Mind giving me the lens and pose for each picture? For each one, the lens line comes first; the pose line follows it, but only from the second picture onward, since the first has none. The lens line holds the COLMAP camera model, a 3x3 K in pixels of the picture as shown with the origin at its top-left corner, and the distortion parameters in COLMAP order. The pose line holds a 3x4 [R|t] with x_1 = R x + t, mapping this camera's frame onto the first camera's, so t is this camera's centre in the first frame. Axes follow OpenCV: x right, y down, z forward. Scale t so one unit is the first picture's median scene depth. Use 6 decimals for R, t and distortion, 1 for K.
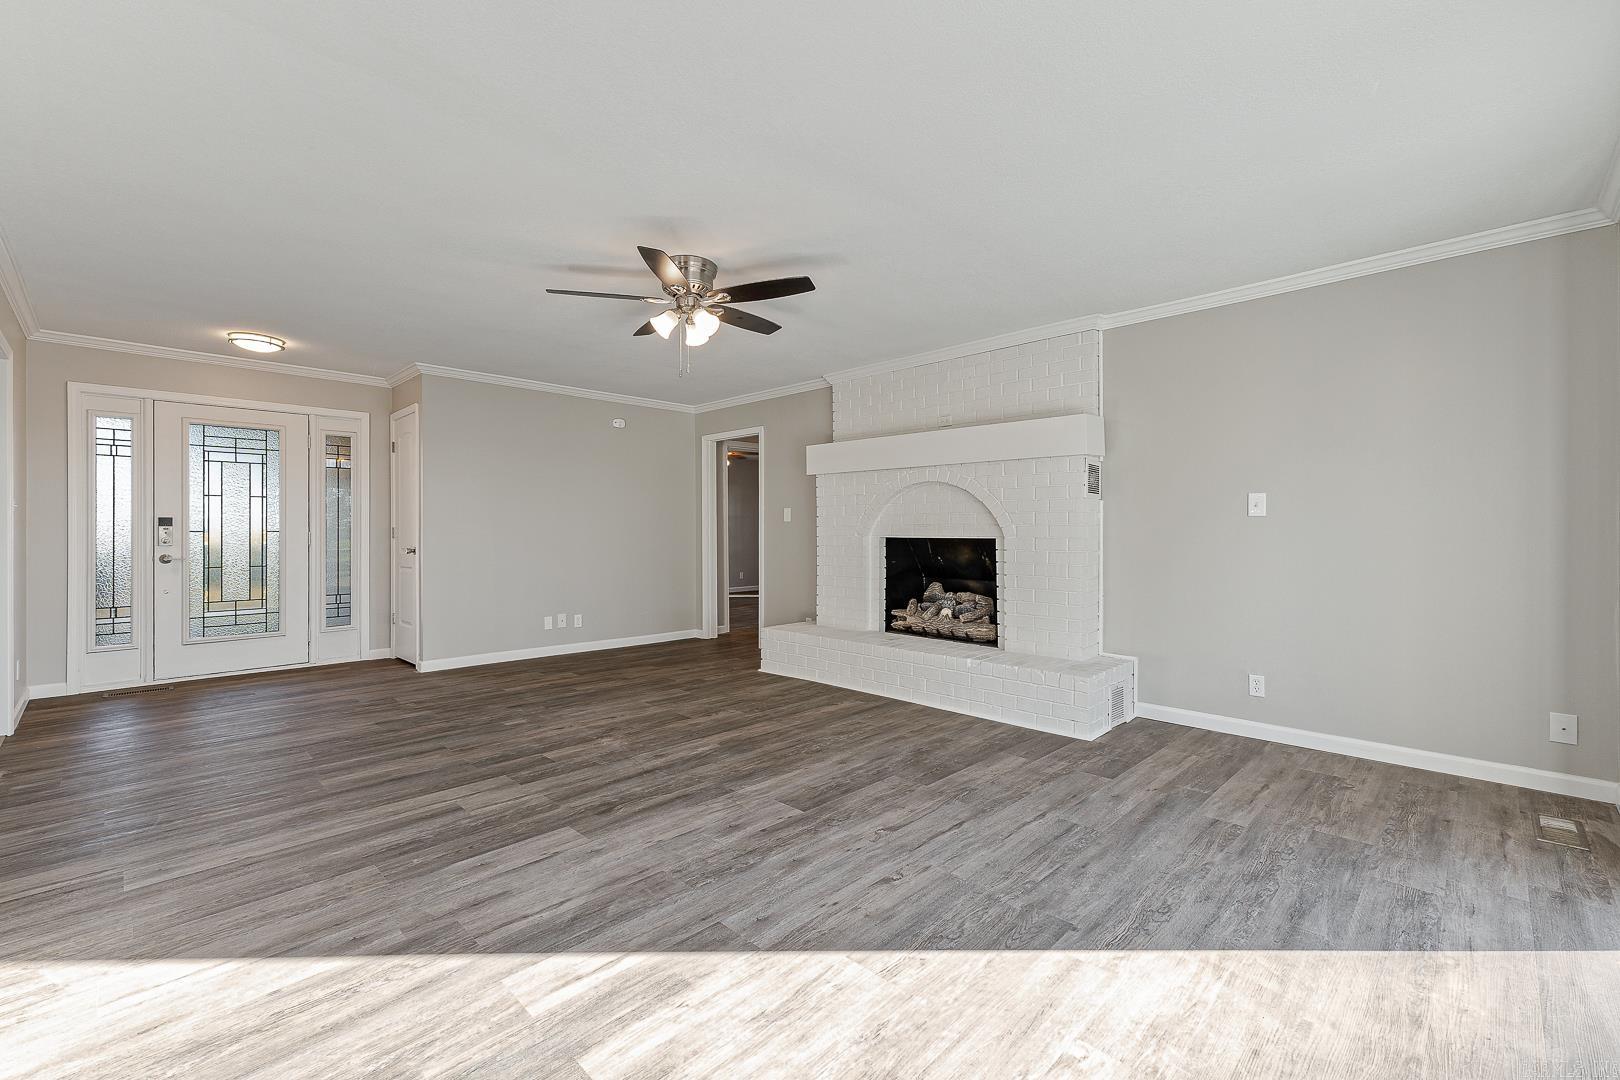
lens RADIAL K [[686.5, 0, 810.8], [0, 686.5, 527.9], [0, 0, 1]] dist [-0.000536, -0.000546]
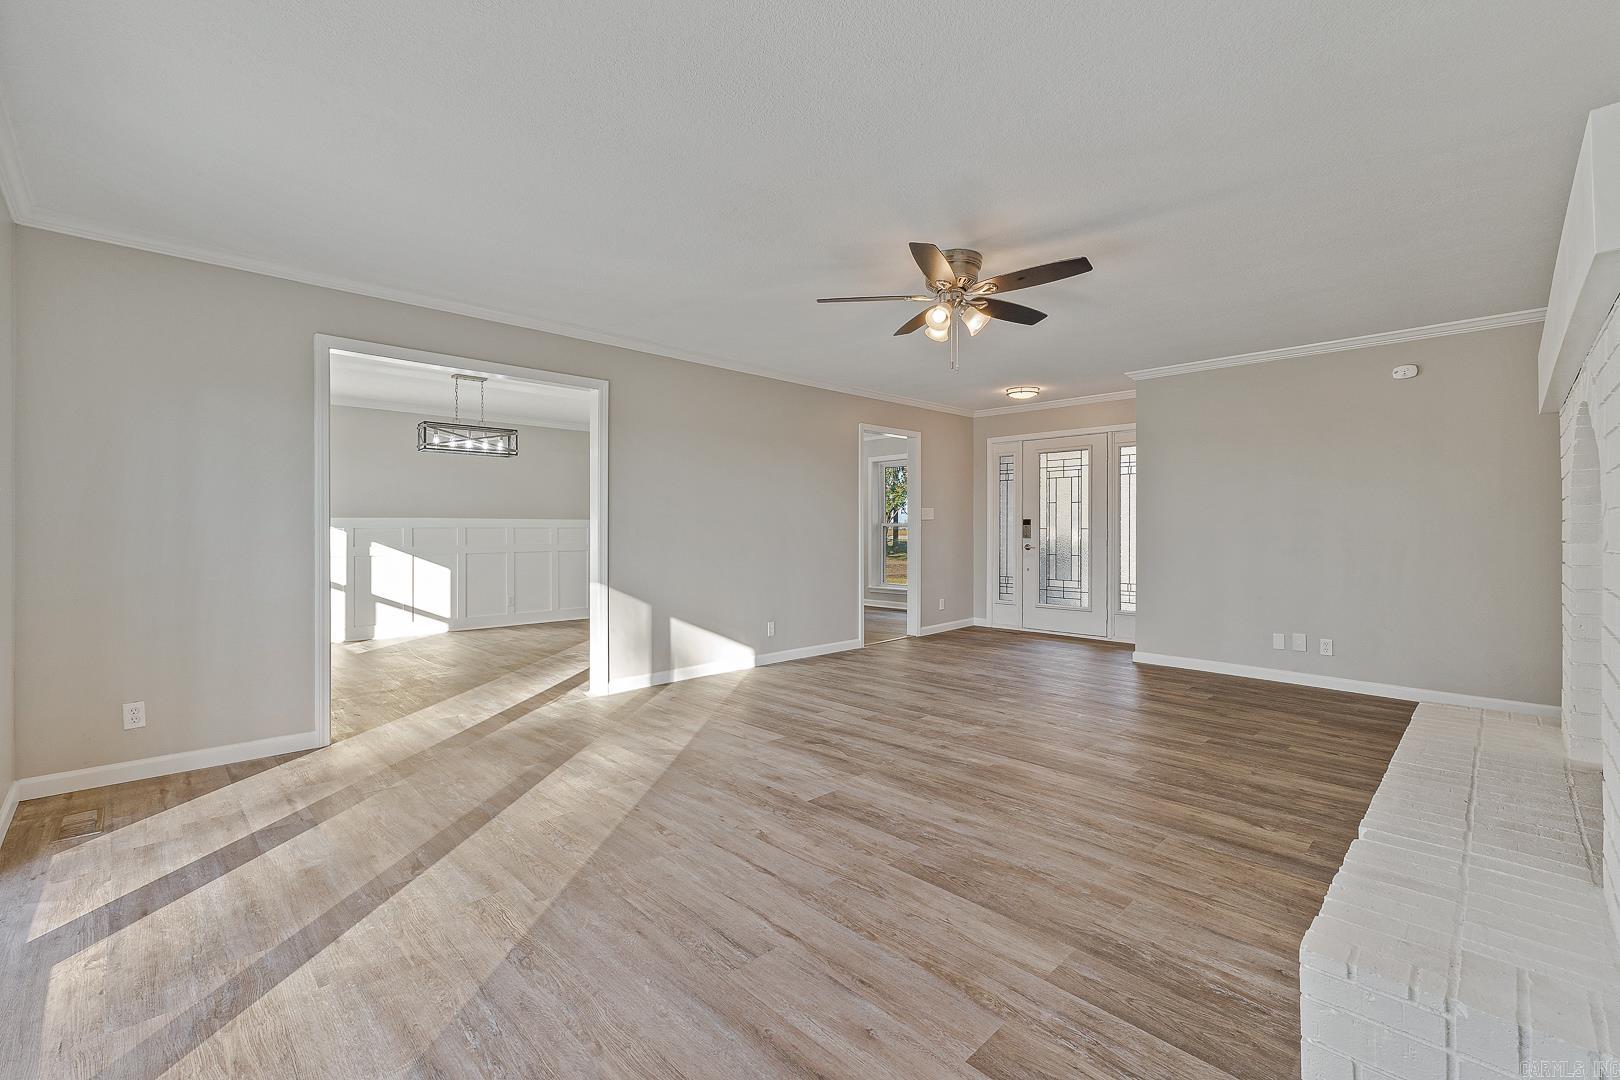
lens RADIAL K [[692.7, 0, 810.0], [0, 692.7, 540.0], [0, 0, 1]] dist [0.002325, 0.000107]
pose [[-0.012111, 0.017370, -0.999776, 0.820744], [0.003871, 0.999842, 0.017324, 0.001514], [0.999919, -0.003661, -0.012176, 0.813514]]
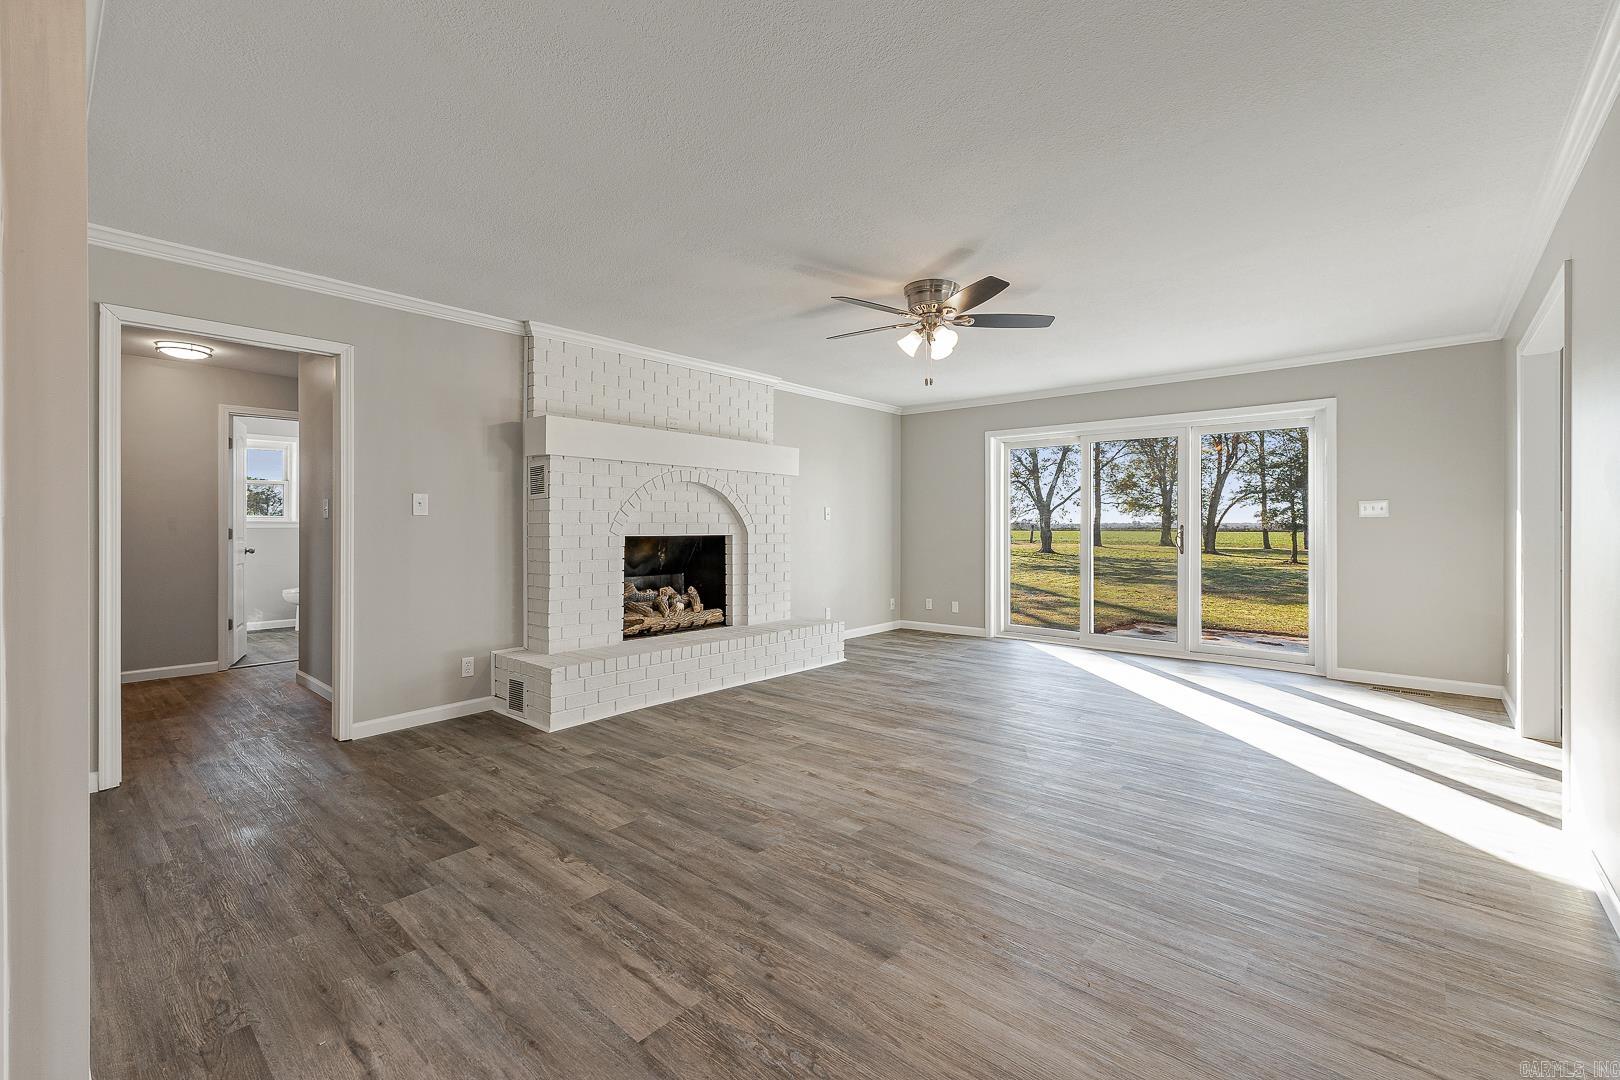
lens RADIAL K [[692.7, 0, 812.0], [0, 692.7, 517.9], [0, 0, 1]] dist [0.001449, 0.000316]
pose [[-0.058779, 0.014316, 0.998168, -1.277713], [-0.005020, 0.999880, -0.014636, 0.003305], [-0.998258, -0.005871, -0.058700, 1.263032]]
